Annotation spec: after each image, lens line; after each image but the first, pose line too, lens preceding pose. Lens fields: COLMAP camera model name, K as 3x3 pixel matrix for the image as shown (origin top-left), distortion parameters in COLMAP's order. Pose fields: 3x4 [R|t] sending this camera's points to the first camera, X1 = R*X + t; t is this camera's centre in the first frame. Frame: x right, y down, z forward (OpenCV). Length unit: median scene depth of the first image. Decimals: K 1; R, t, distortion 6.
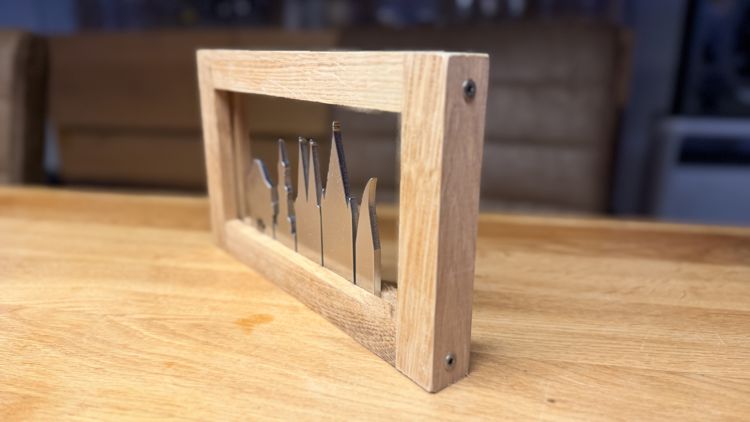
lens RADIAL K [[548.7, 0, 377.3], [0, 548.7, 208.4], [0, 0, 1]] dist [-0.018229, -0.037559]
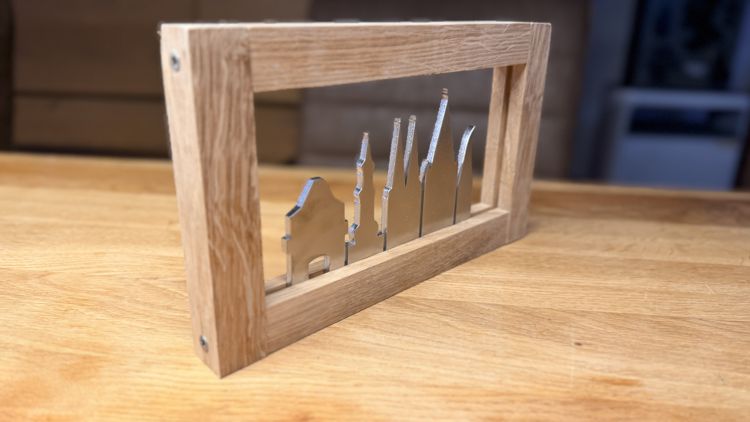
lens RADIAL K [[548.7, 0, 374.9], [0, 548.7, 210.5], [0, 0, 1]] dist [-0.018229, -0.037559]
pose [[0.995804, -0.007311, 0.091219, -0.160416], [0.001673, 0.998091, 0.061739, 0.007285], [-0.091496, -0.061327, 0.993915, -0.050007]]
